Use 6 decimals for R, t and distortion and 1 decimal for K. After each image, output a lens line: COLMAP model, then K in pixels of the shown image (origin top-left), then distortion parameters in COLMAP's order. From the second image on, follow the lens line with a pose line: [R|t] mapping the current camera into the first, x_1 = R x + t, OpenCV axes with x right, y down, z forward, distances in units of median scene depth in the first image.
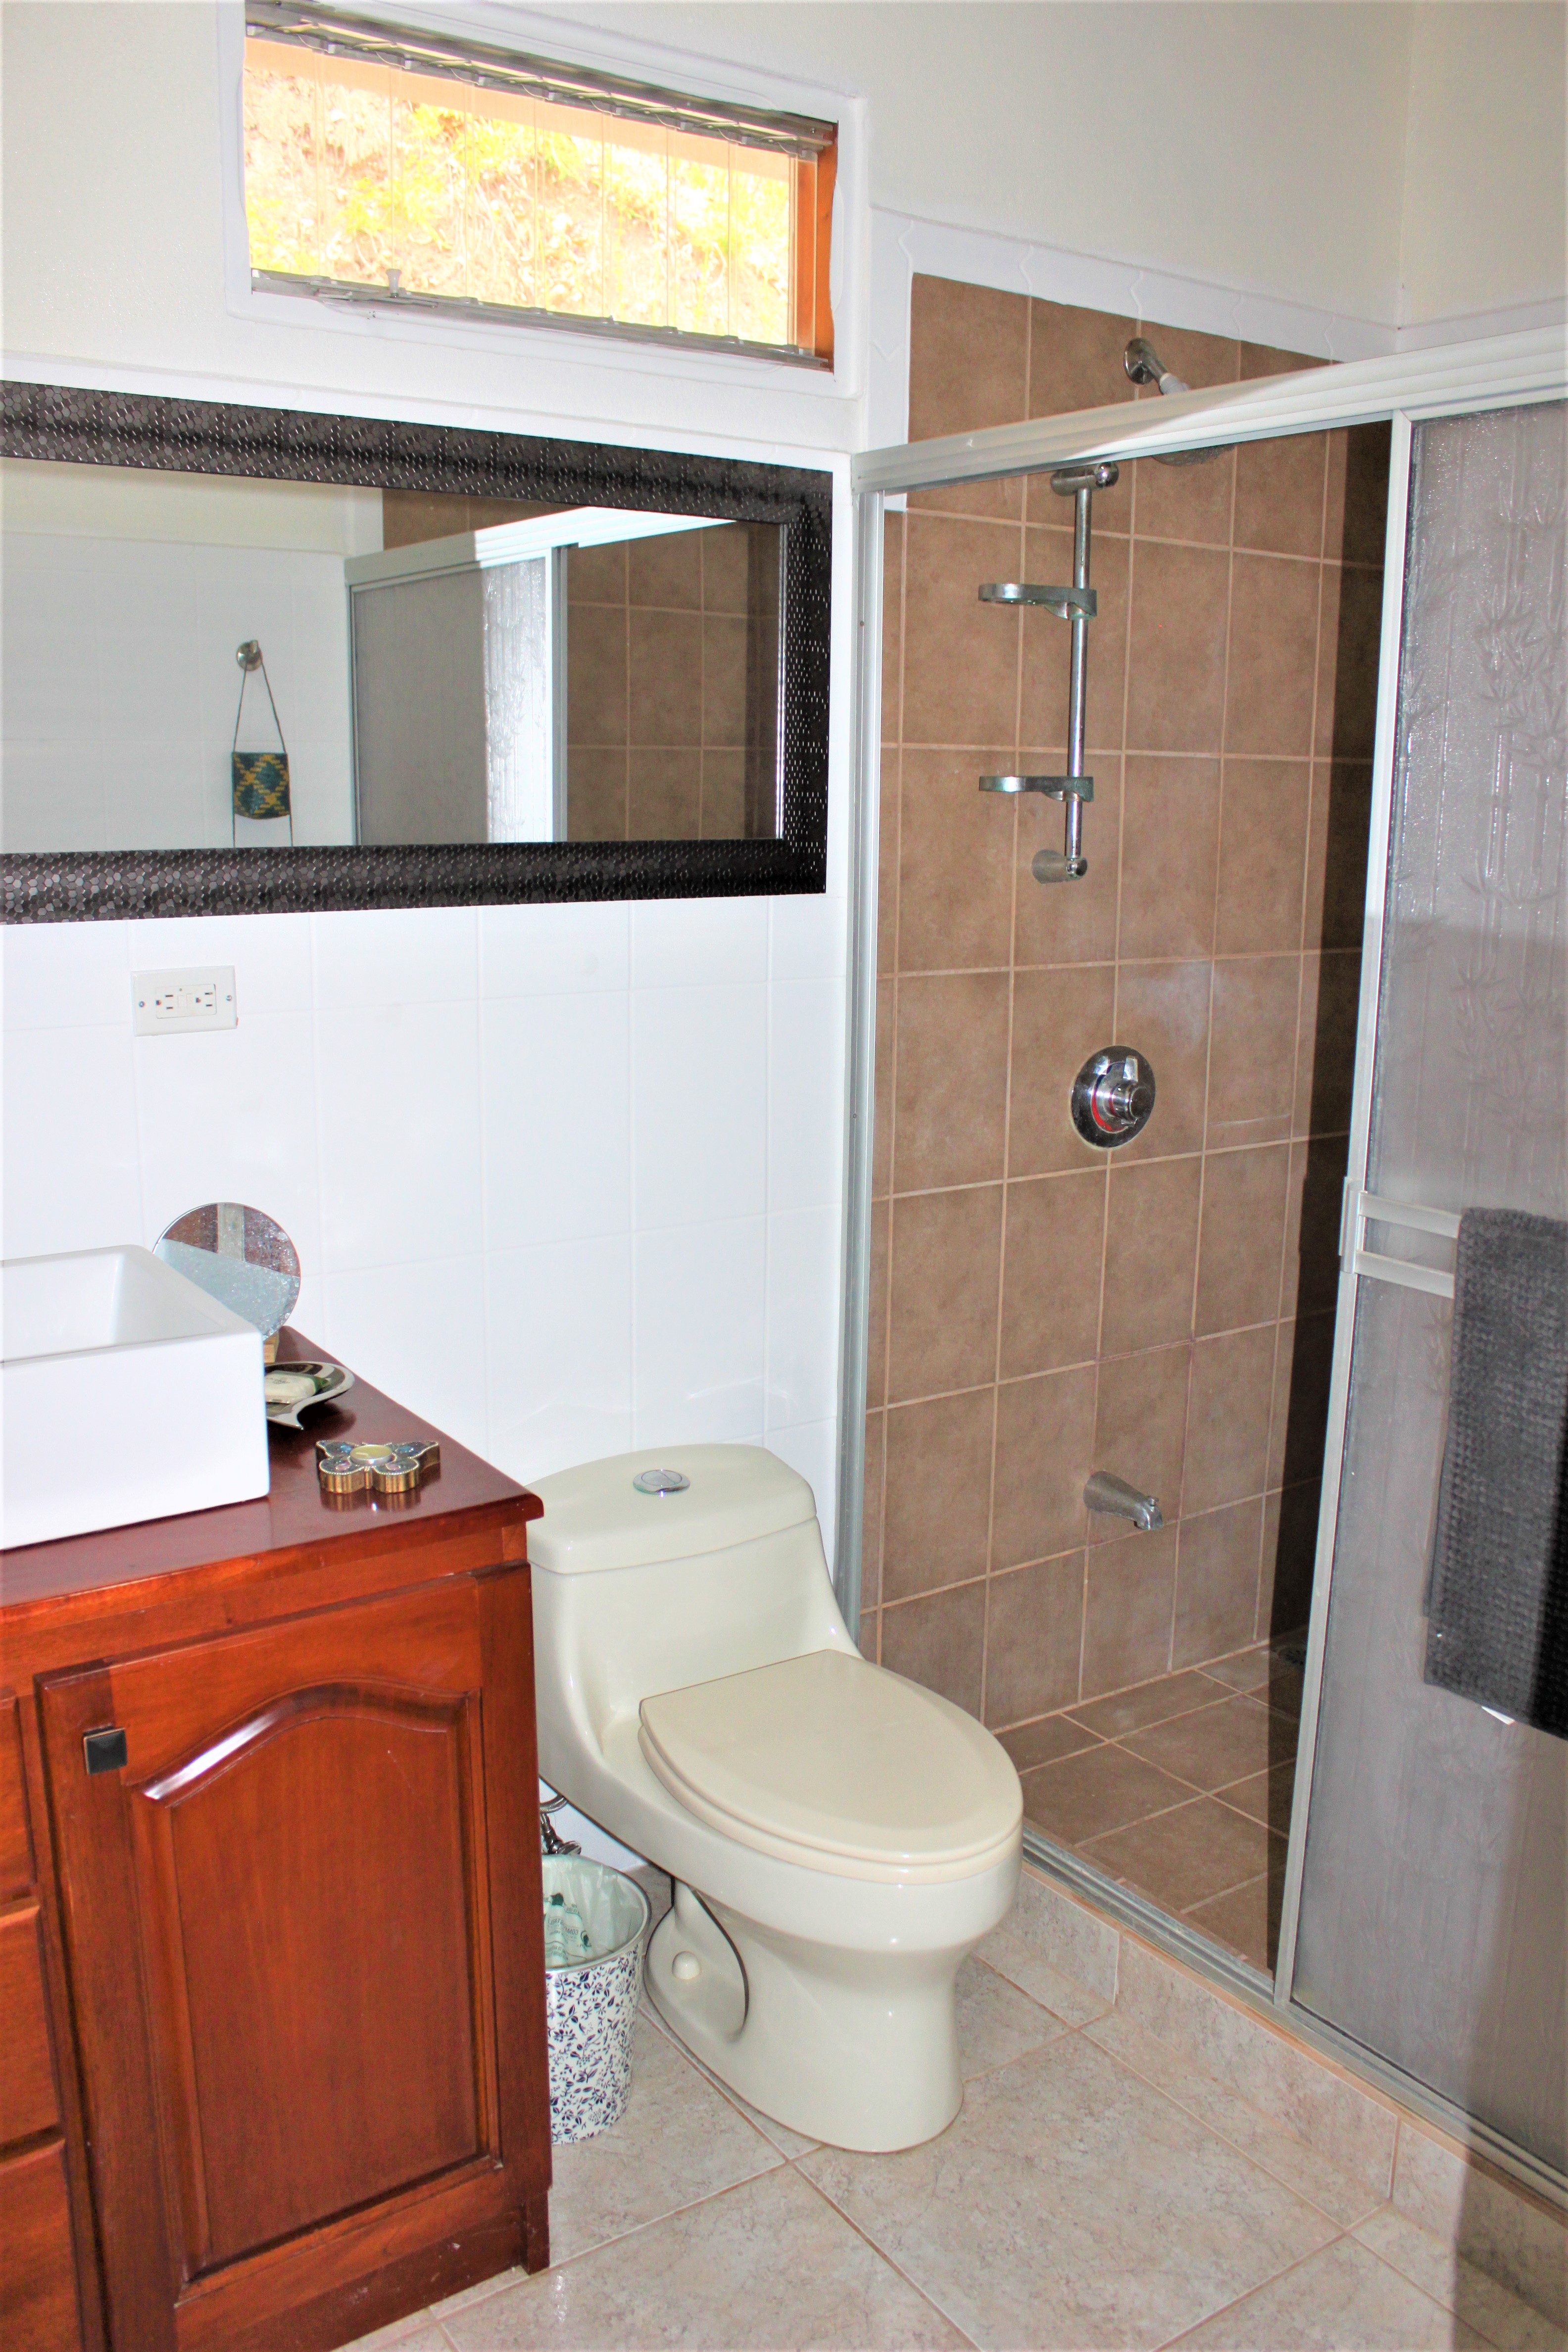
lens RADIAL K [[1955.4, 0, 770.8], [0, 1955.4, 1187.4], [0, 0, 1]] dist [-0.166114, 0.154586]
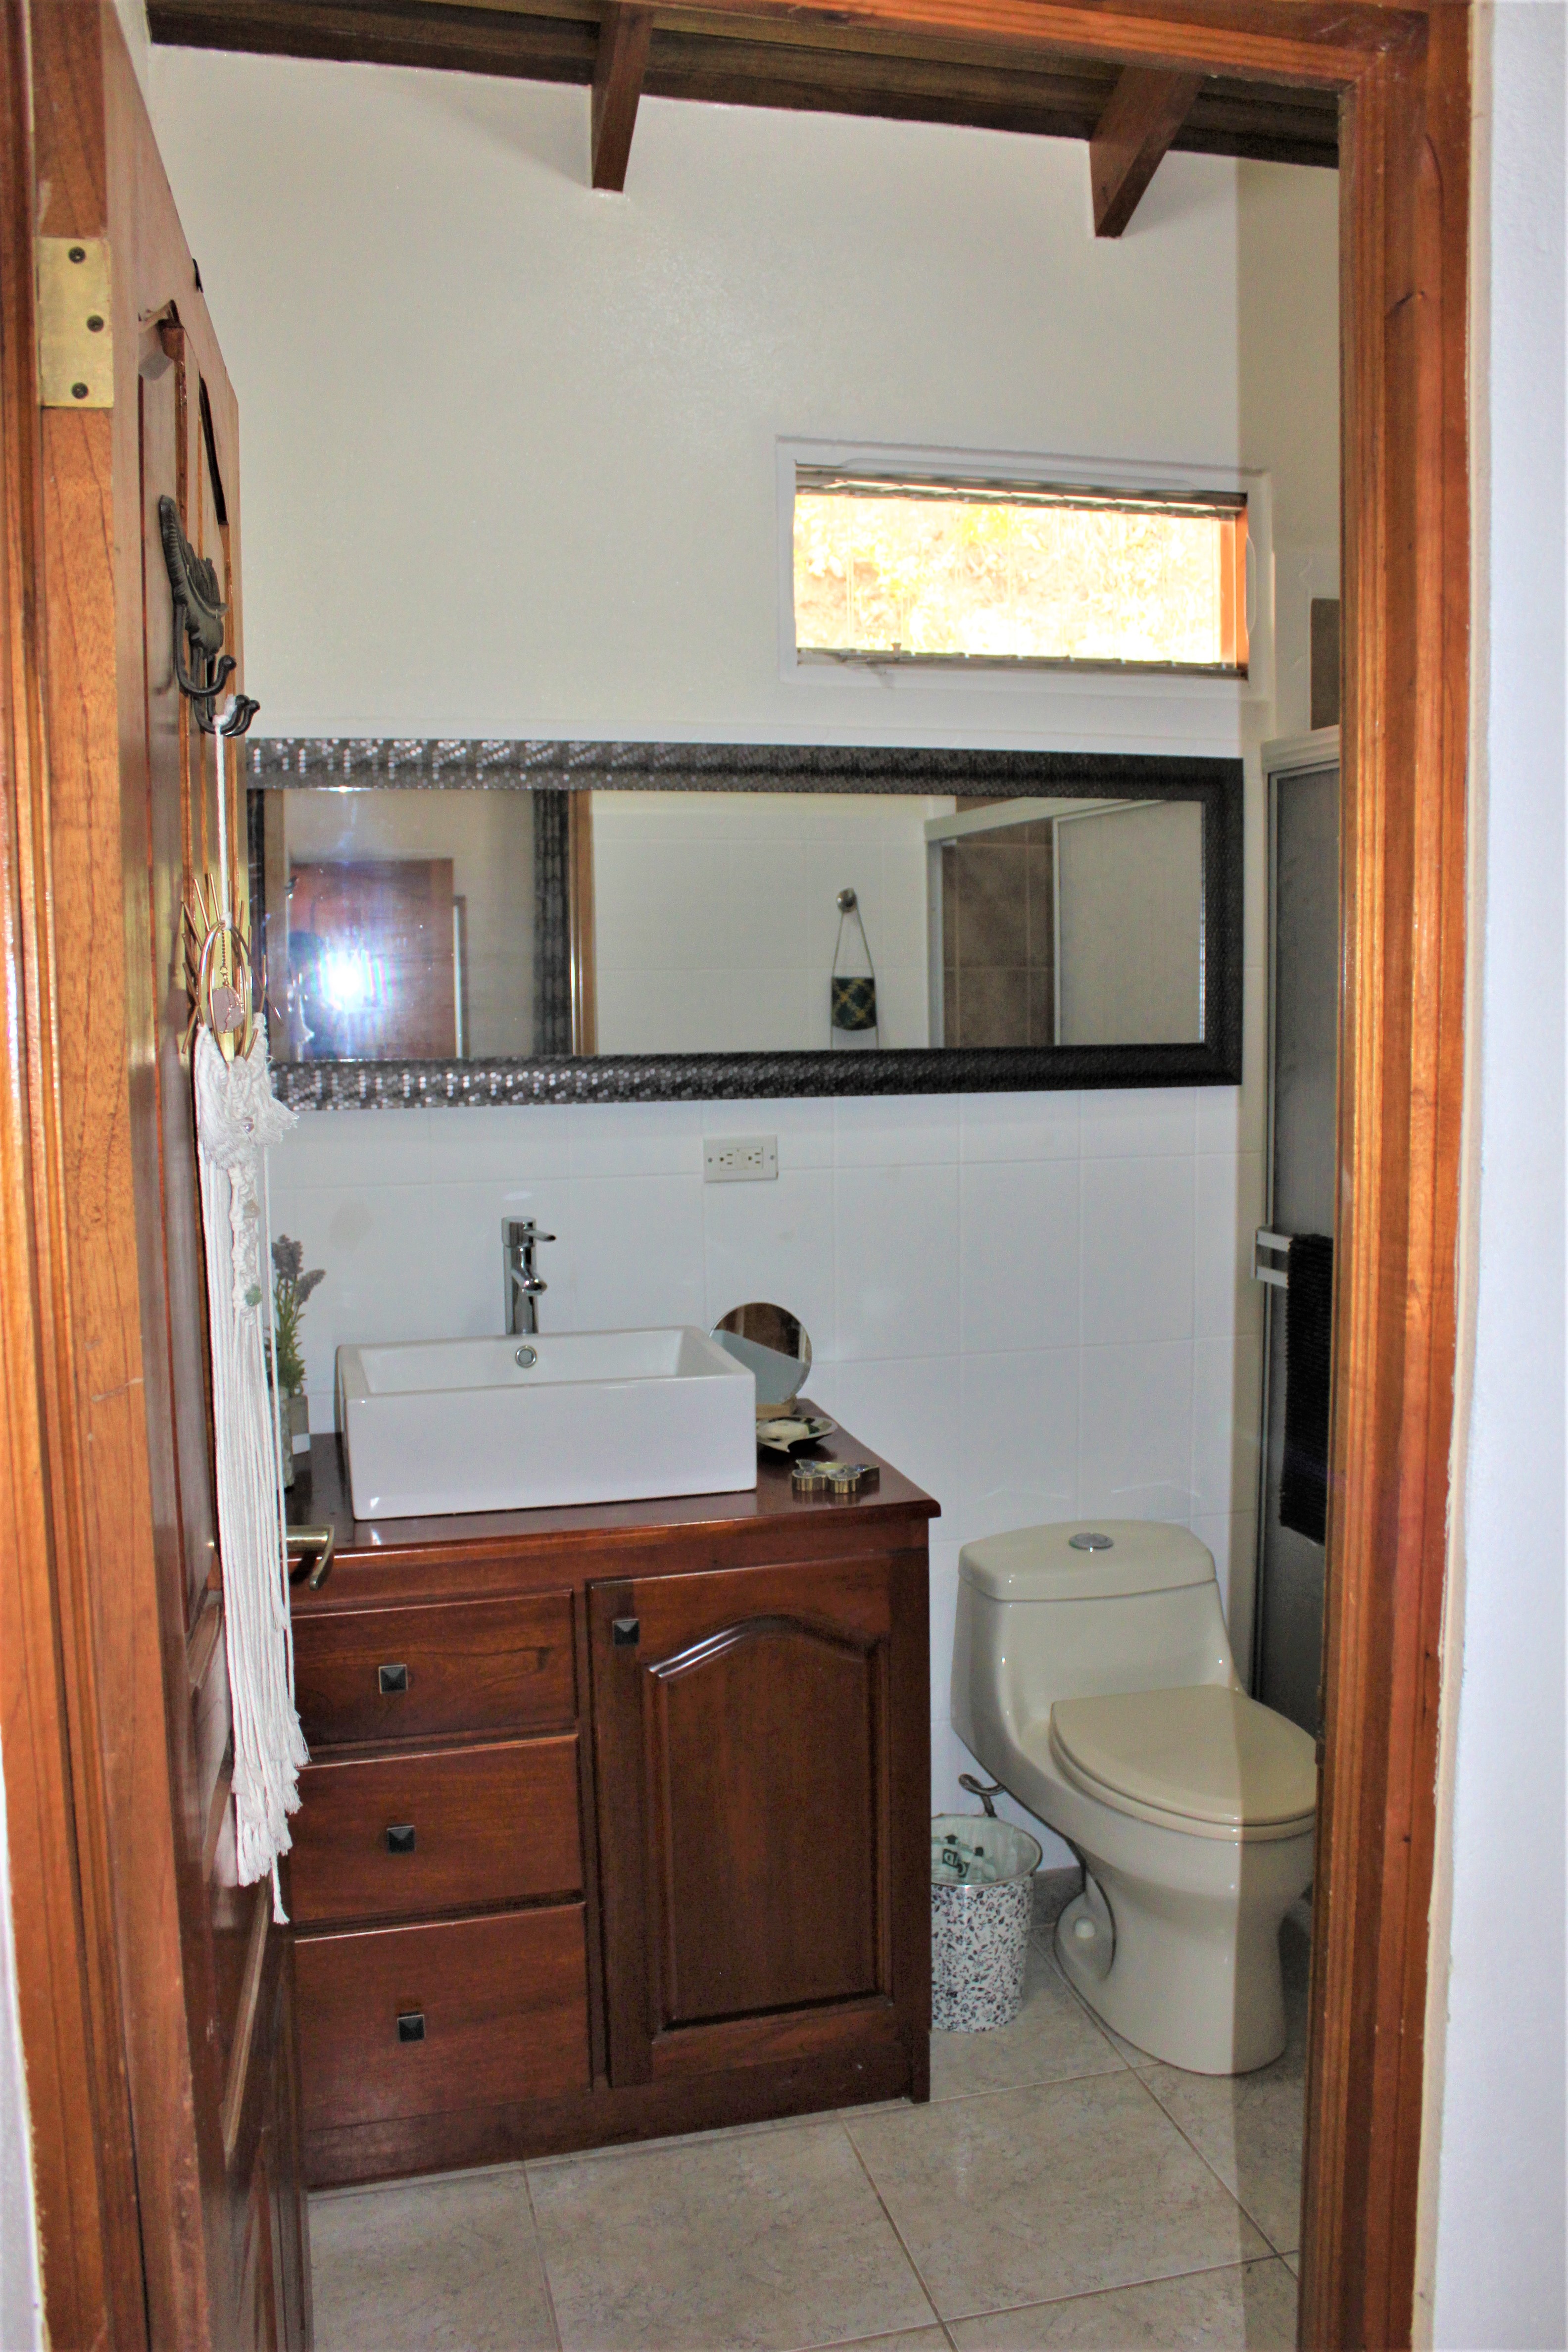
lens RADIAL K [[1955.4, 0, 770.8], [0, 1955.4, 1187.4], [0, 0, 1]] dist [-0.166114, 0.154586]
pose [[0.937646, 0.011744, -0.347394, 0.226598], [-0.048650, 0.994025, -0.097707, 0.066631], [0.344171, 0.108515, 0.932615, -0.345072]]
